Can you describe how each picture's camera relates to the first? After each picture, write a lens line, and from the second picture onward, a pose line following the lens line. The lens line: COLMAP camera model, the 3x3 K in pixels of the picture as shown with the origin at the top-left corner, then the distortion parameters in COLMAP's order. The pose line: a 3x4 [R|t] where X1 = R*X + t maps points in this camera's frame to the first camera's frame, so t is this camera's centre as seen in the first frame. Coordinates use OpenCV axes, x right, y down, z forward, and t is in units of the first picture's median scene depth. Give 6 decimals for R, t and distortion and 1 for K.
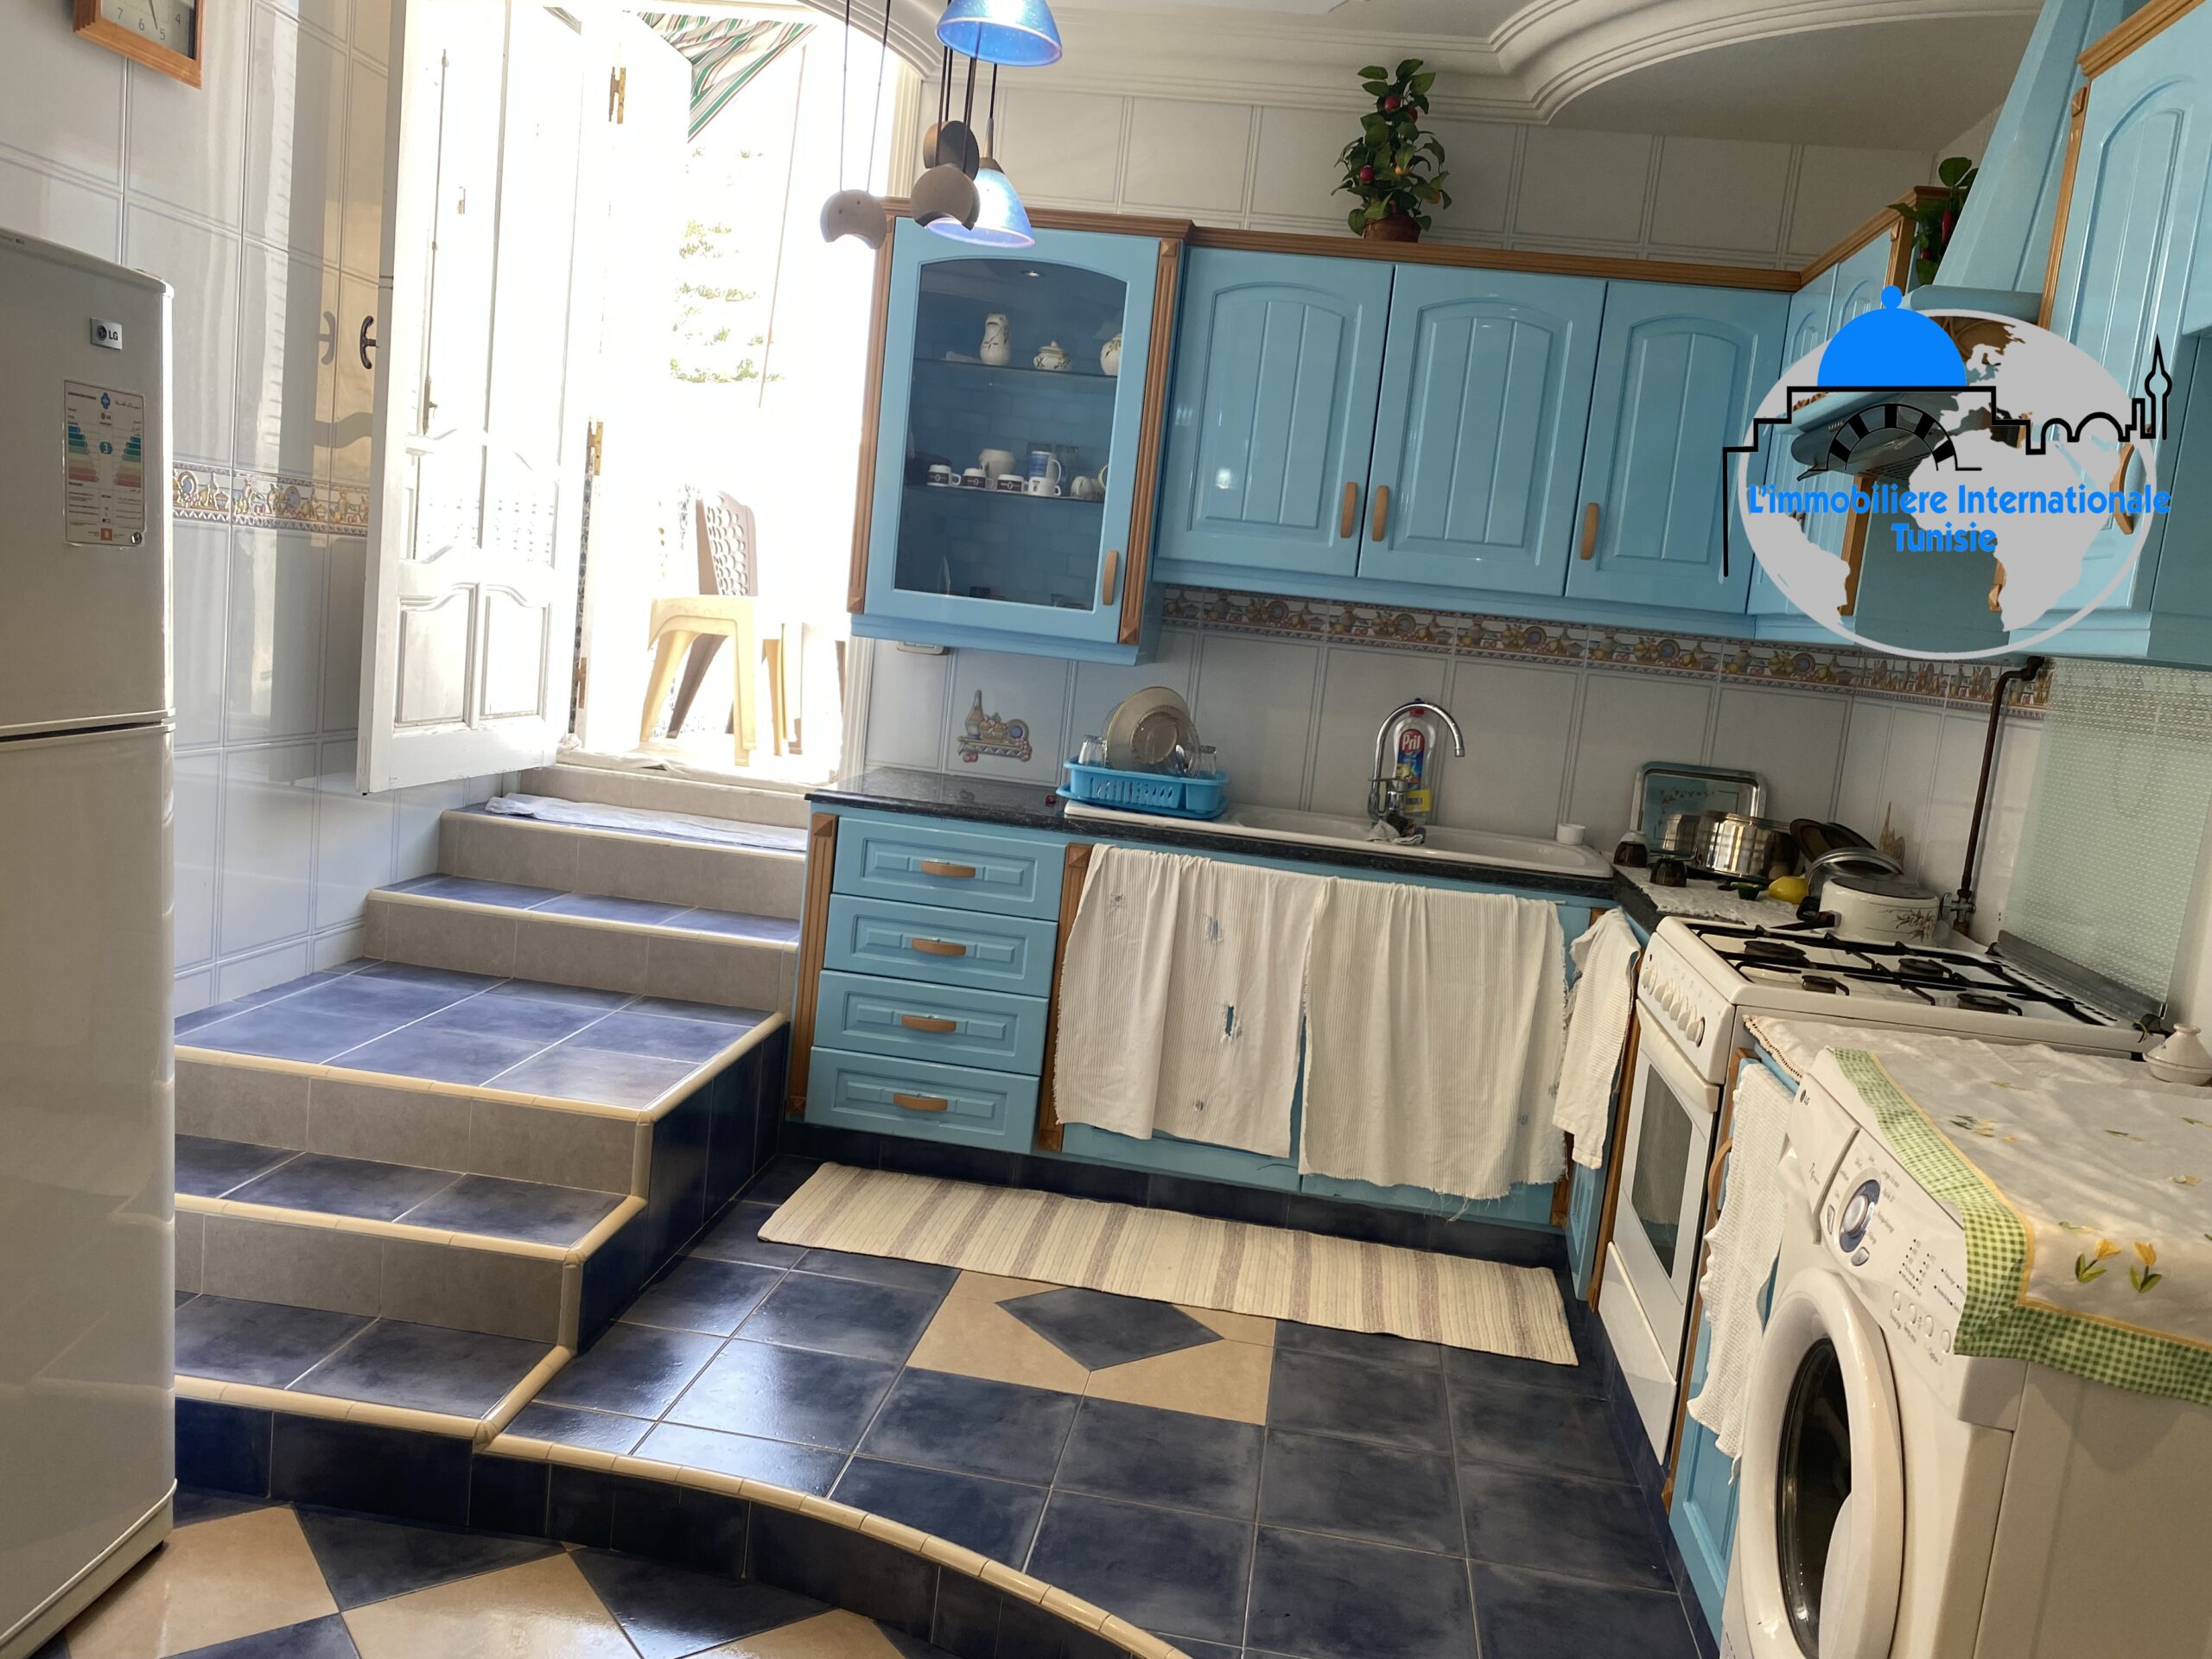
lens RADIAL K [[1669.6, 0, 1129.6], [0, 1669.6, 823.5], [0, 0, 1]] dist [0.039108, -0.054067]
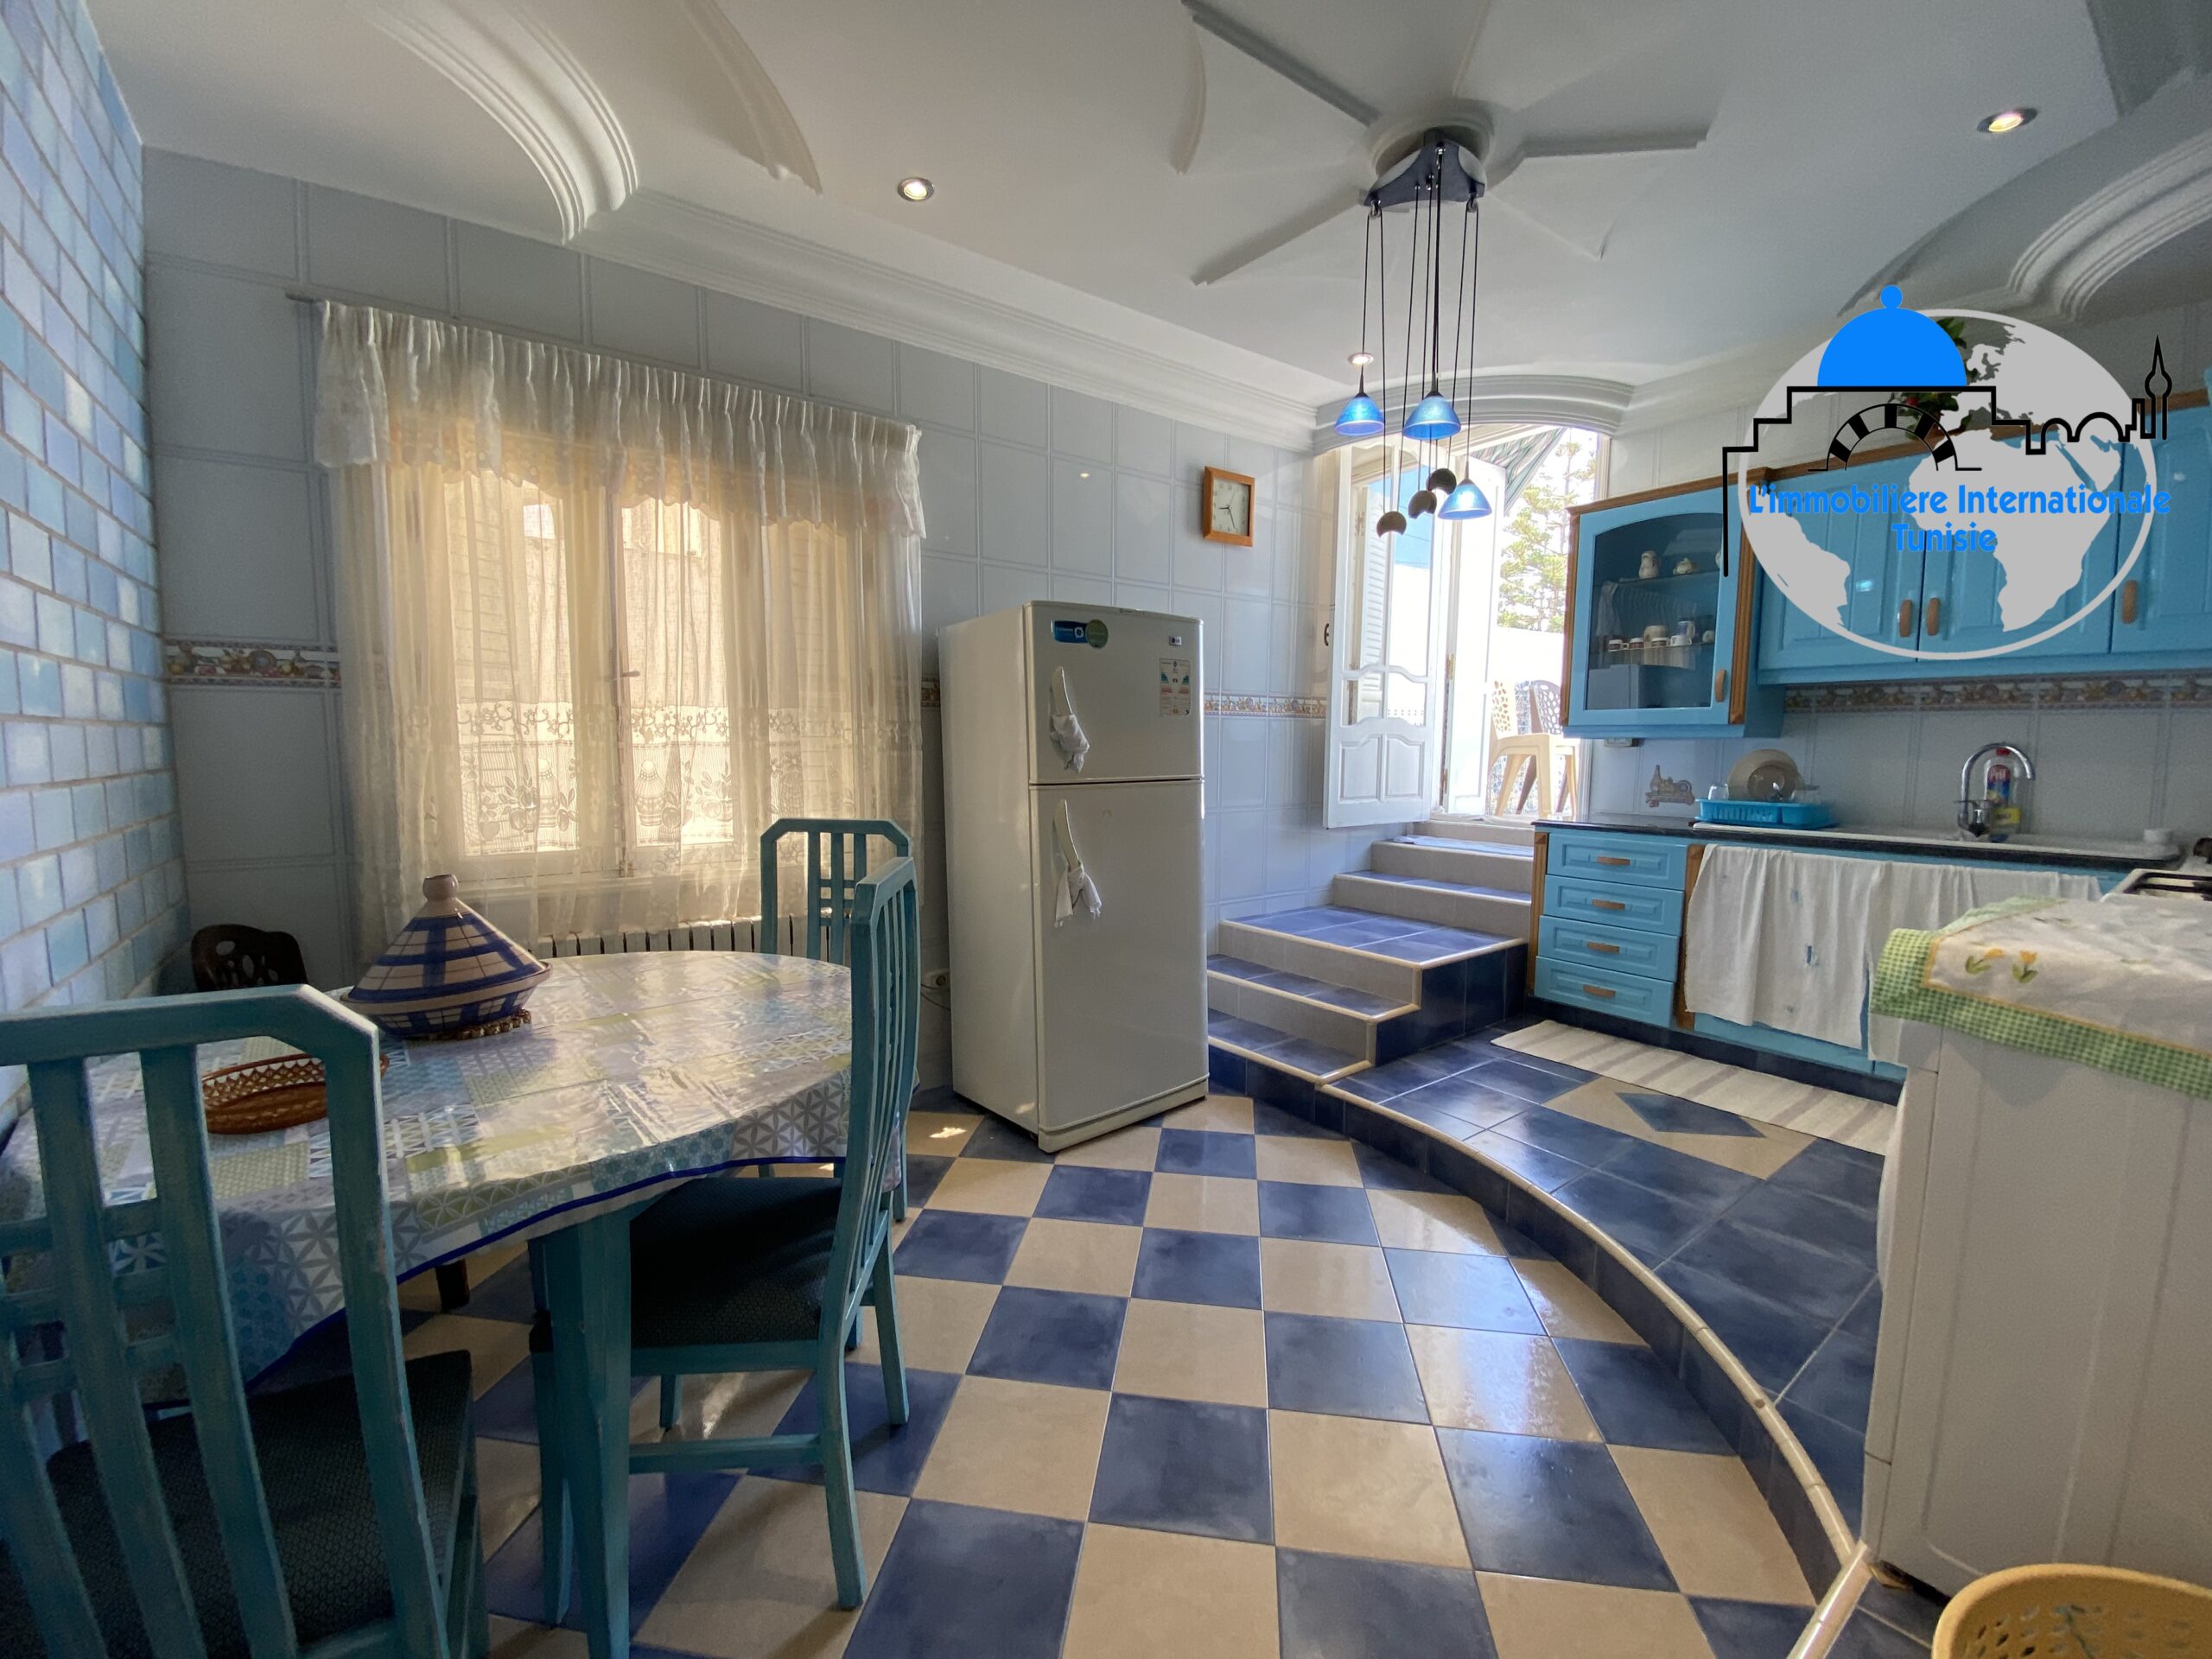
lens RADIAL K [[882.5, 0, 1106.0], [0, 882.5, 829.5], [0, 0, 1]] dist [0.036473, -0.033246]
pose [[0.693789, -0.033186, -0.719413, 0.204309], [-0.022215, 0.997476, -0.067437, 0.071772], [0.719836, 0.062769, 0.691301, -0.052476]]
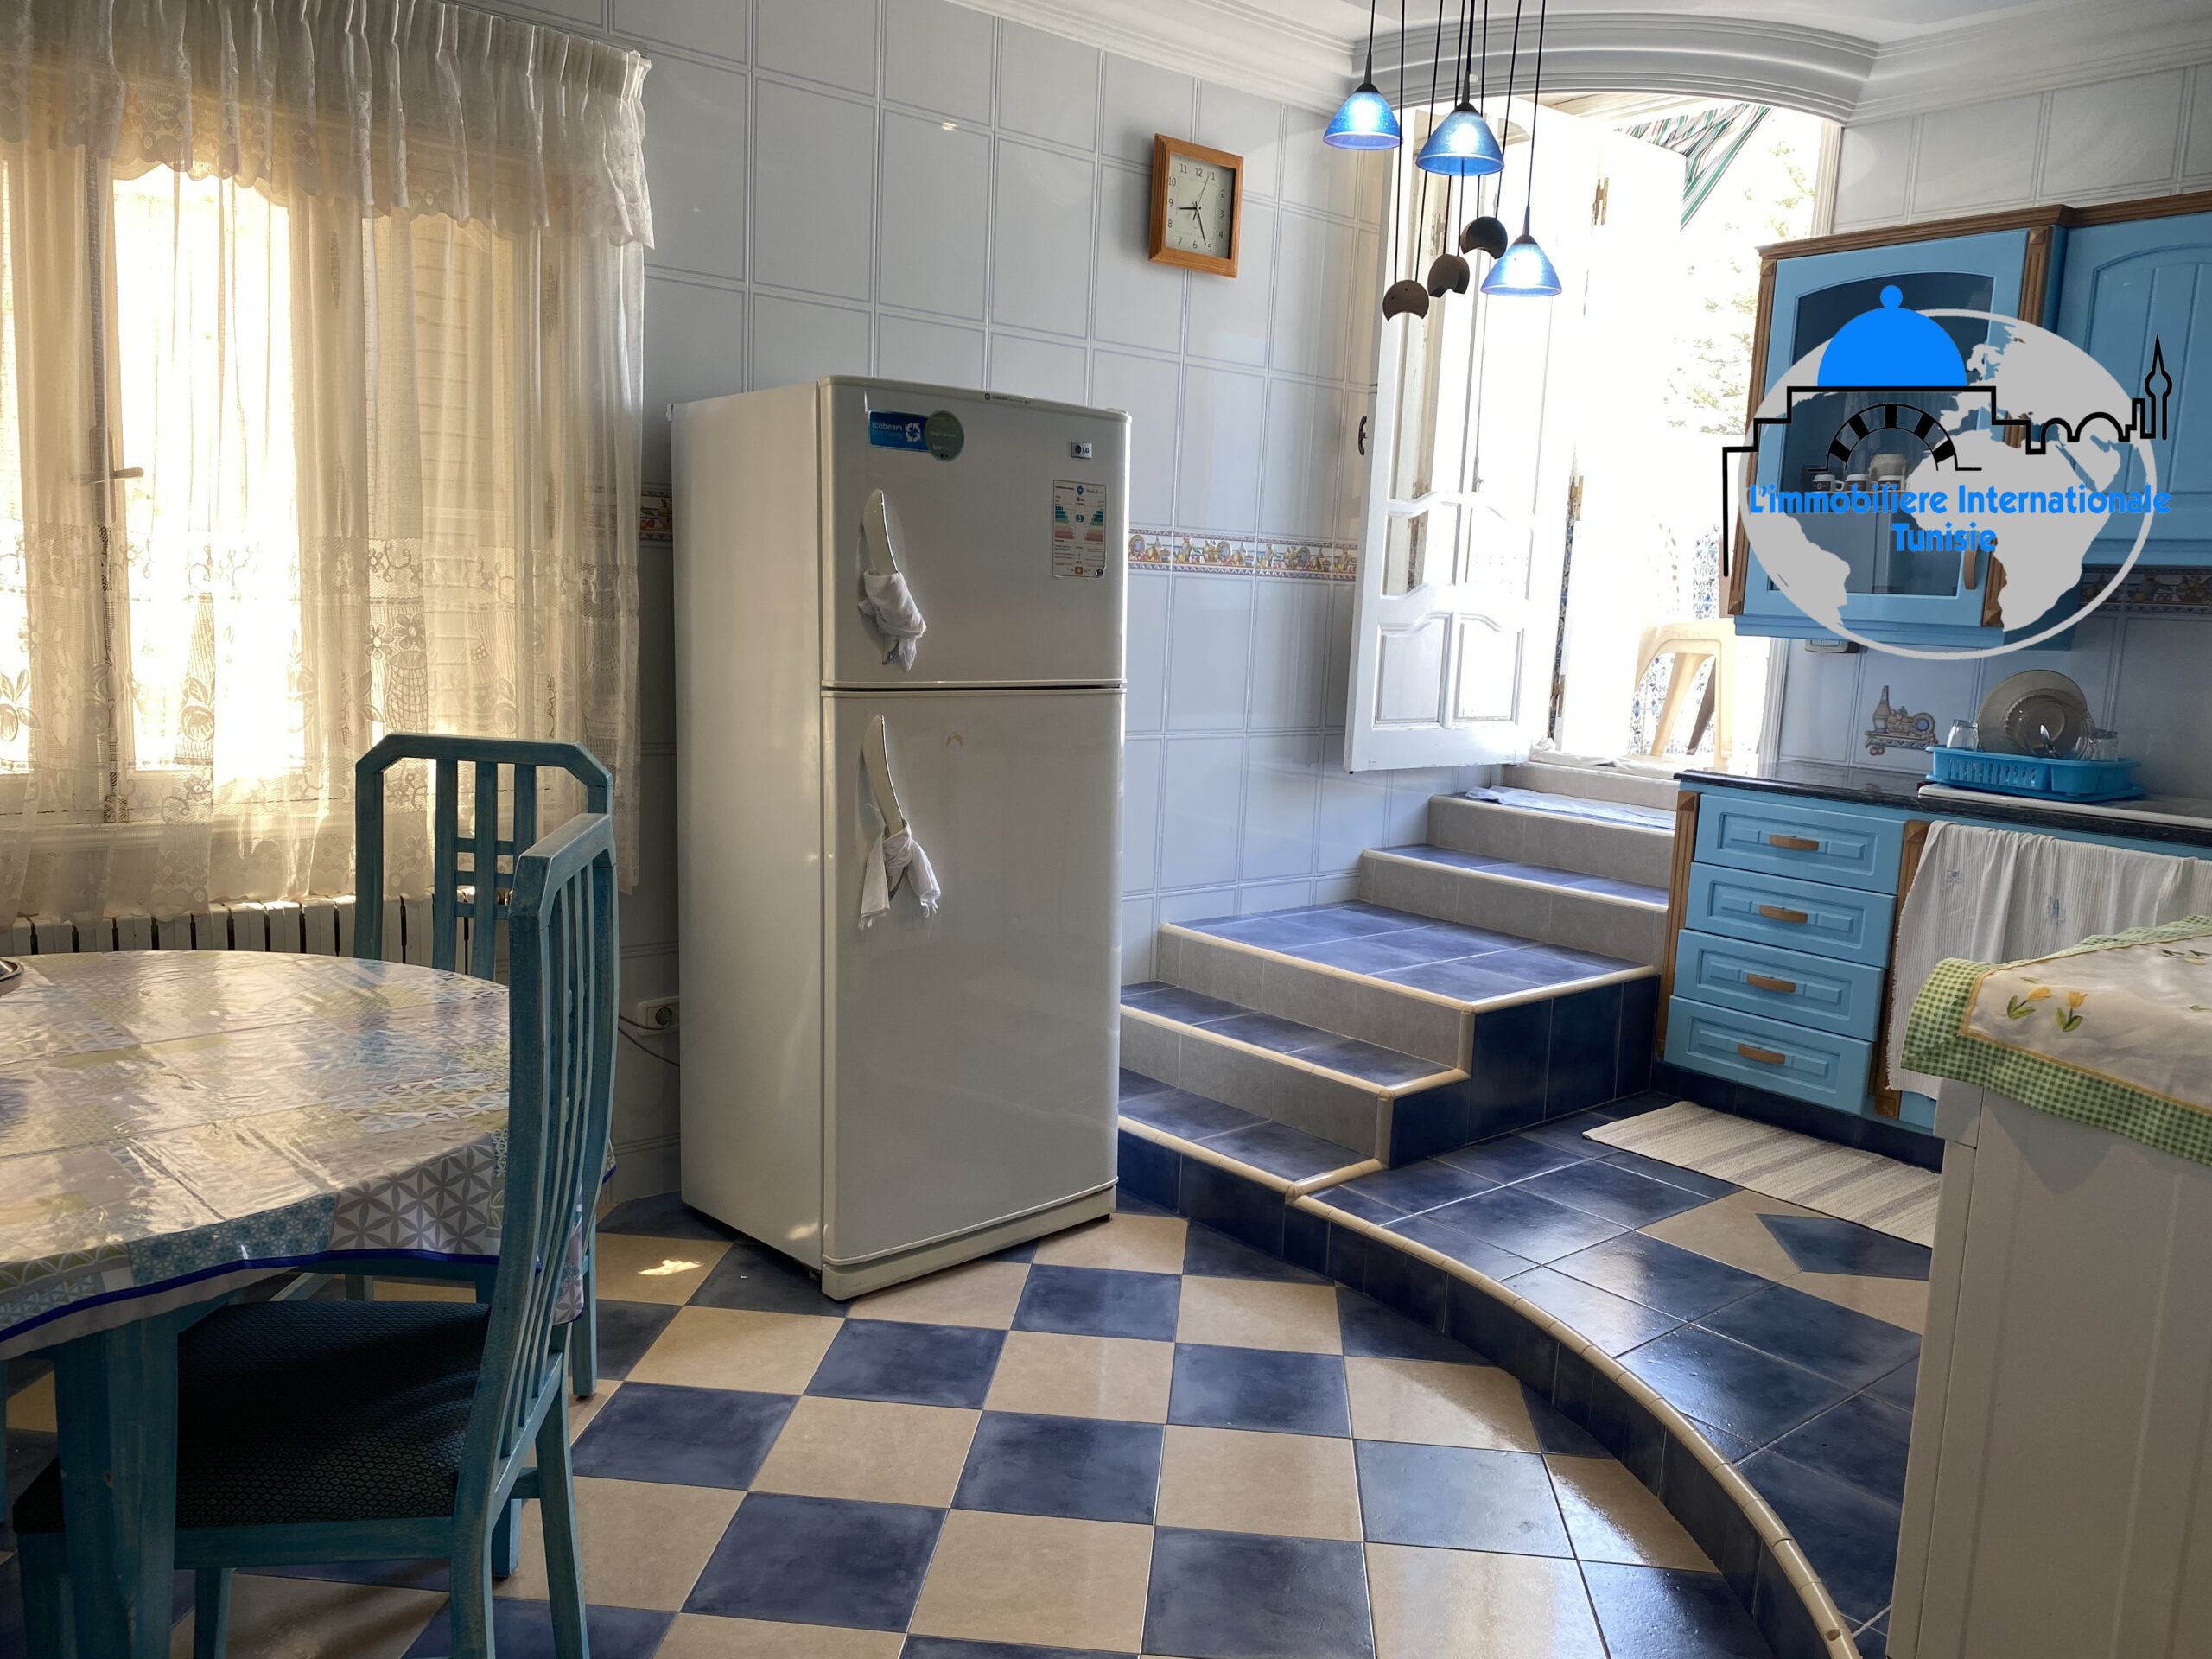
lens RADIAL K [[1669.6, 0, 1129.6], [0, 1669.6, 823.5], [0, 0, 1]] dist [0.039108, -0.054067]
pose [[0.745978, 0.021012, -0.665639, 0.300466], [-0.051169, 0.998356, -0.025831, 0.066661], [0.664002, 0.053329, 0.745827, -0.105959]]
